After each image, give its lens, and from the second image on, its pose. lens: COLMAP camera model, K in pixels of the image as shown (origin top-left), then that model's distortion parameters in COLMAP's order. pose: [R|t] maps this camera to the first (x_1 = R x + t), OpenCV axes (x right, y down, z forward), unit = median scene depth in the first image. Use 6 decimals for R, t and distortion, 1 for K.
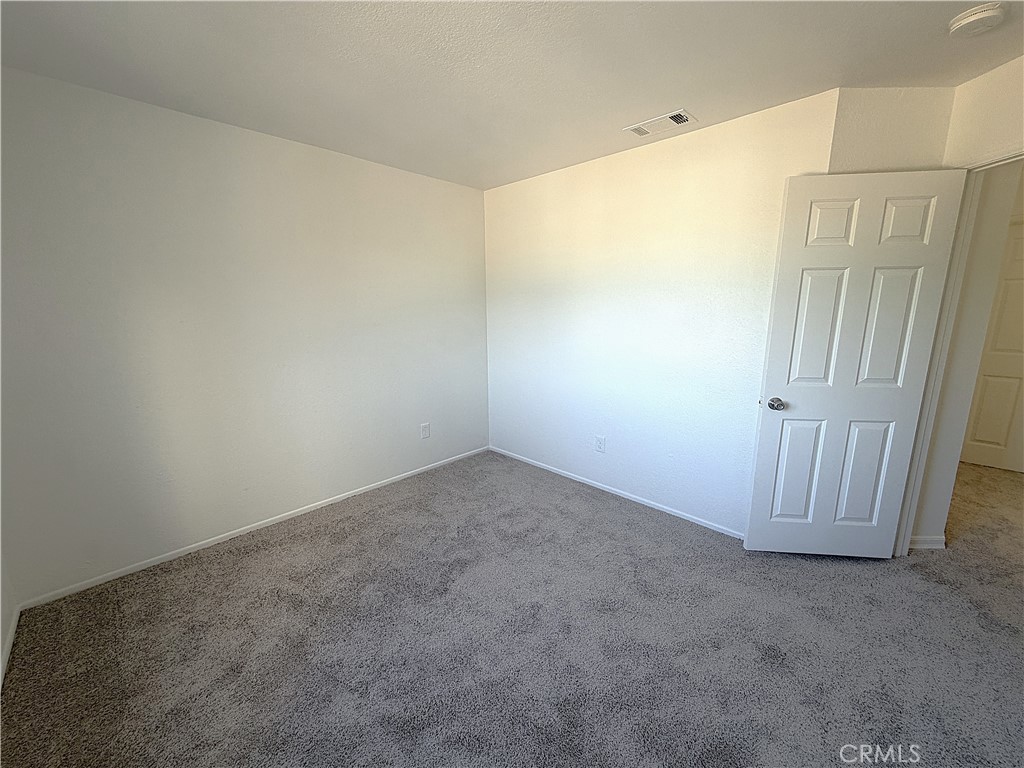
lens RADIAL K [[409.5, 0, 512.0], [0, 409.5, 384.0], [0, 0, 1]] dist [-0.000165, -0.000157]
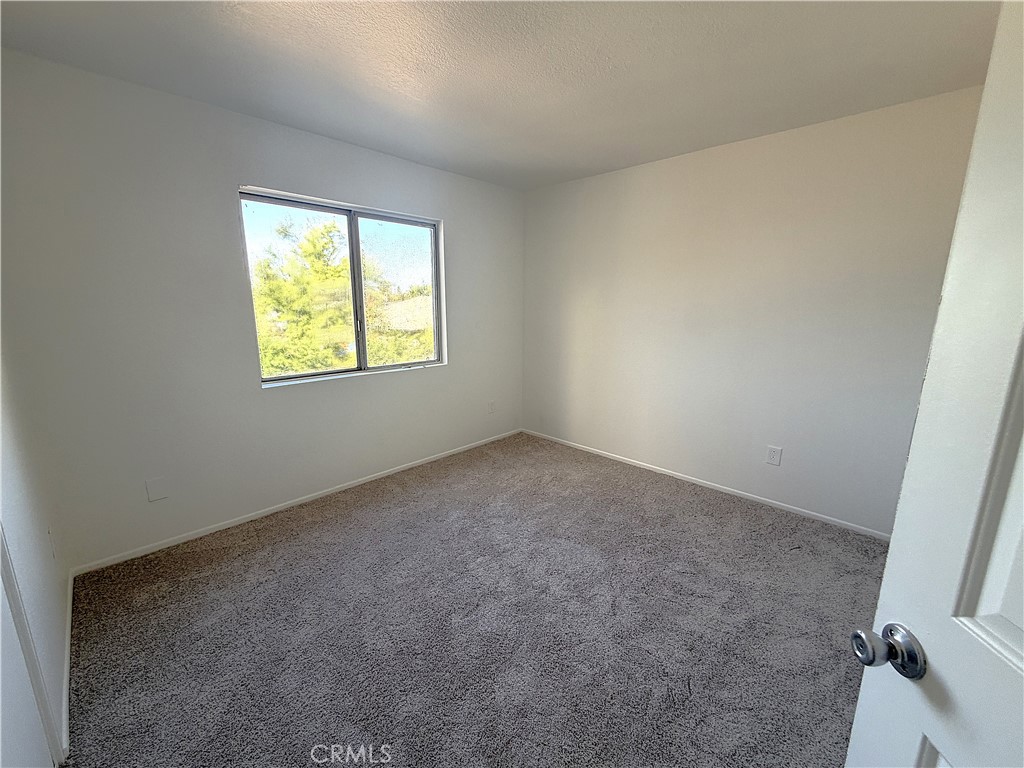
lens RADIAL K [[409.5, 0, 512.0], [0, 409.5, 384.0], [0, 0, 1]] dist [-0.000165, -0.000157]
pose [[-0.013407, 0.194621, -0.980787, 0.682568], [-0.196699, 0.961196, 0.193422, -0.092604], [0.980372, 0.195513, 0.025395, 0.562804]]
